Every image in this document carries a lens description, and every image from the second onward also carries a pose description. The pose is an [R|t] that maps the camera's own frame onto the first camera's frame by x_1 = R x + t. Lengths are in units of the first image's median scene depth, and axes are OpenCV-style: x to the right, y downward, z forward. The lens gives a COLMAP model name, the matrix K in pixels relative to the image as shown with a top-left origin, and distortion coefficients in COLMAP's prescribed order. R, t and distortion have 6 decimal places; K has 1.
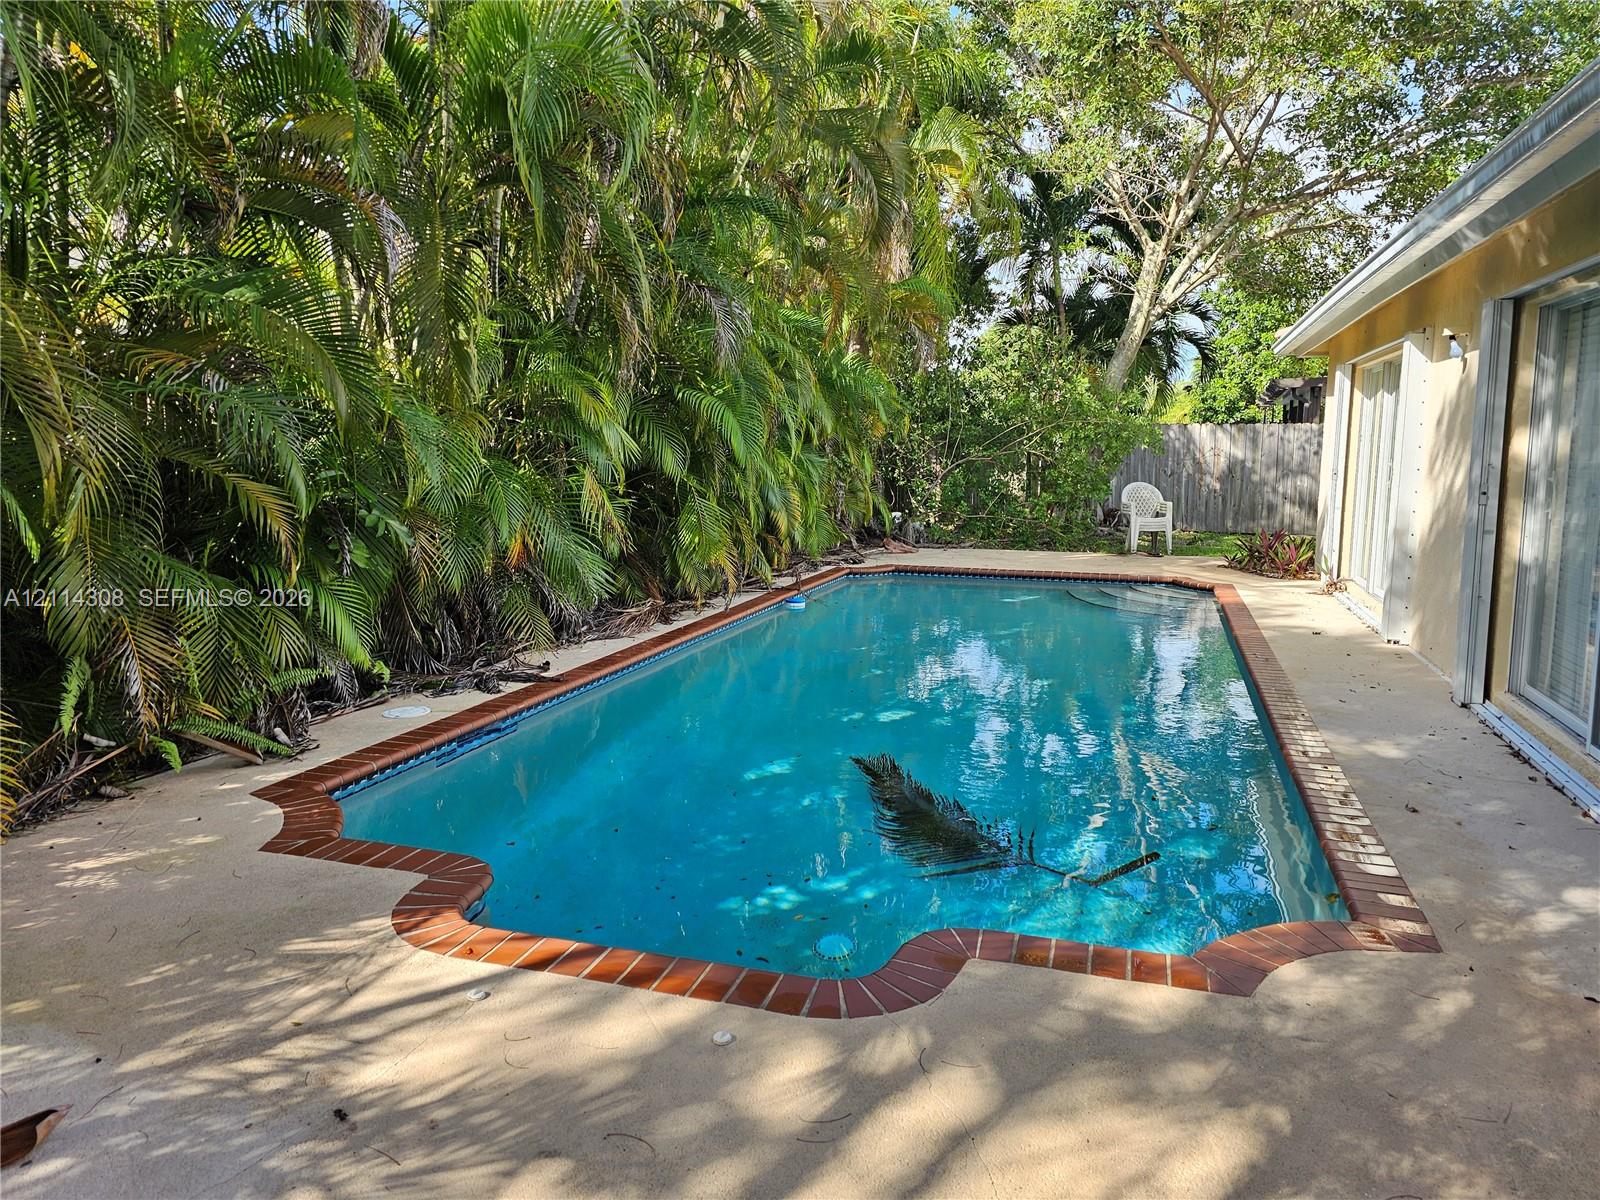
lens RADIAL K [[1075.1, 0, 803.2], [0, 1075.1, 550.9], [0, 0, 1]] dist [0.057732, 0.000373]
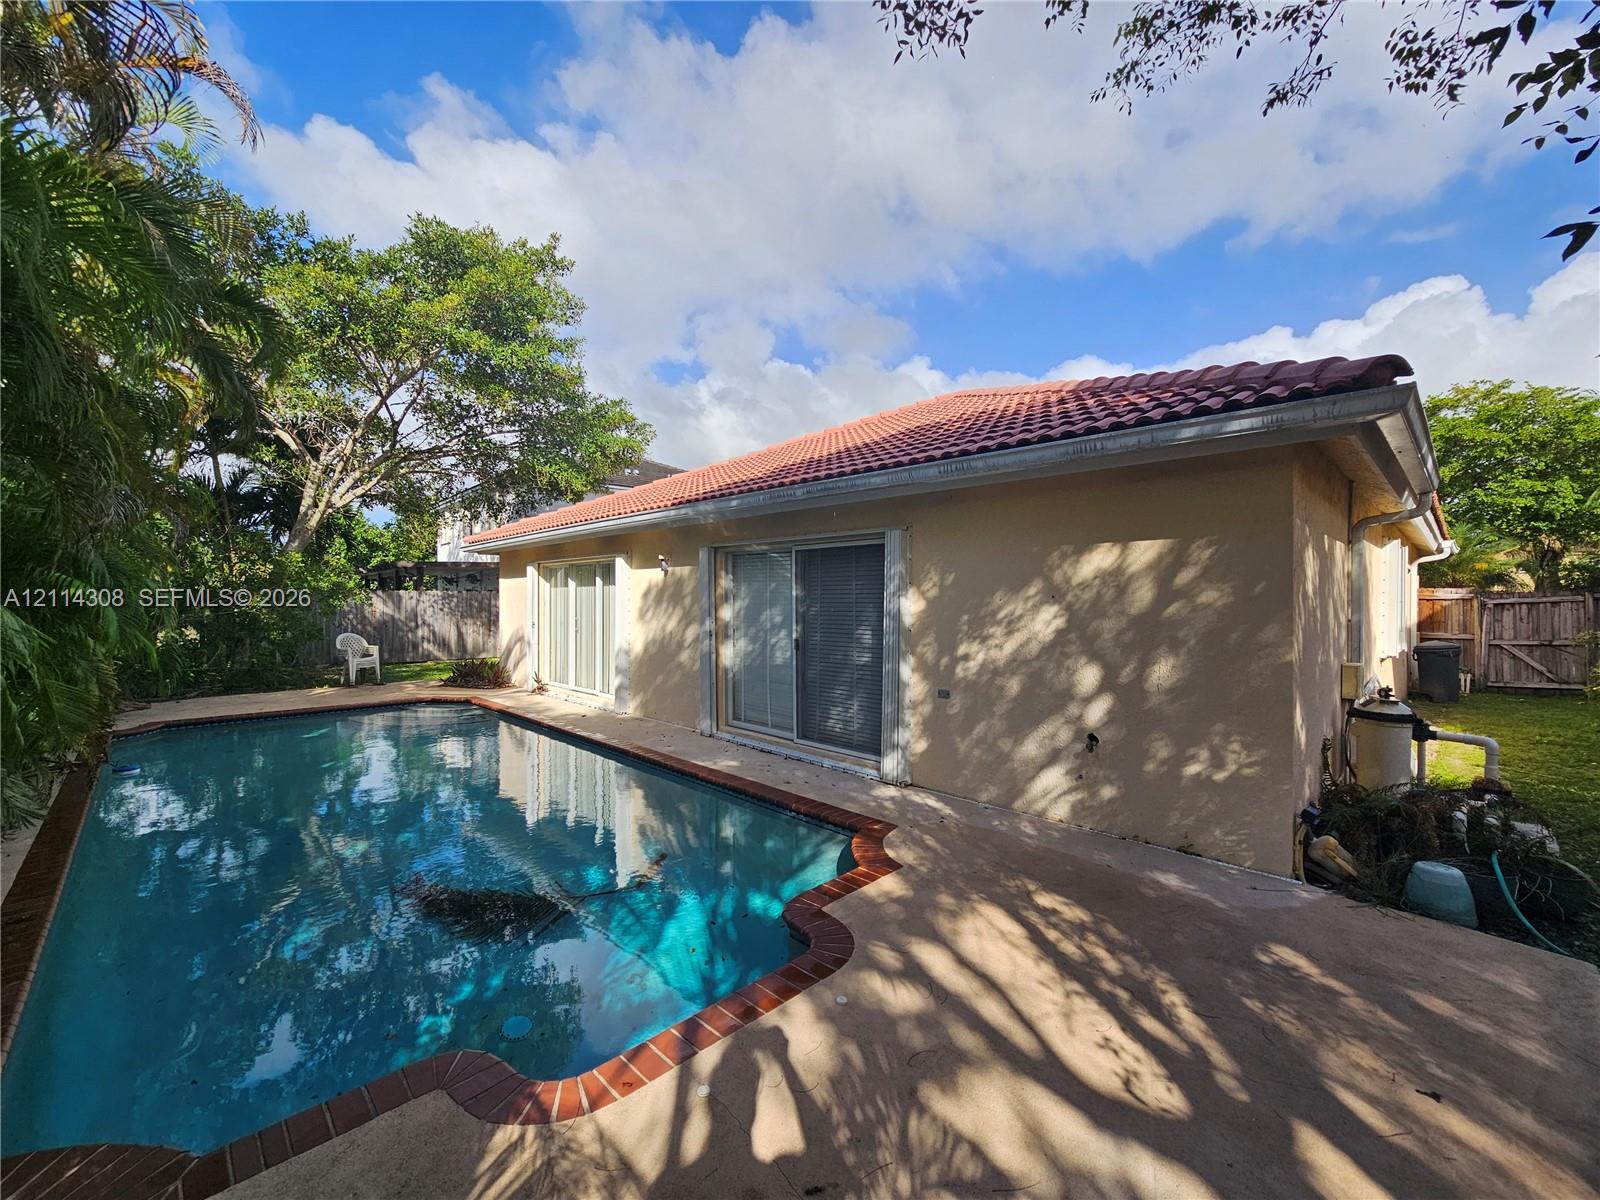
lens RADIAL K [[657.4, 0, 800.0], [0, 657.4, 600.0], [0, 0, 1]] dist [0.015522, -0.000108]
pose [[0.478673, -0.013789, 0.877885, -0.852953], [0.093949, 0.994940, -0.035599, -0.116193], [-0.872952, 0.099517, 0.477547, 0.440253]]
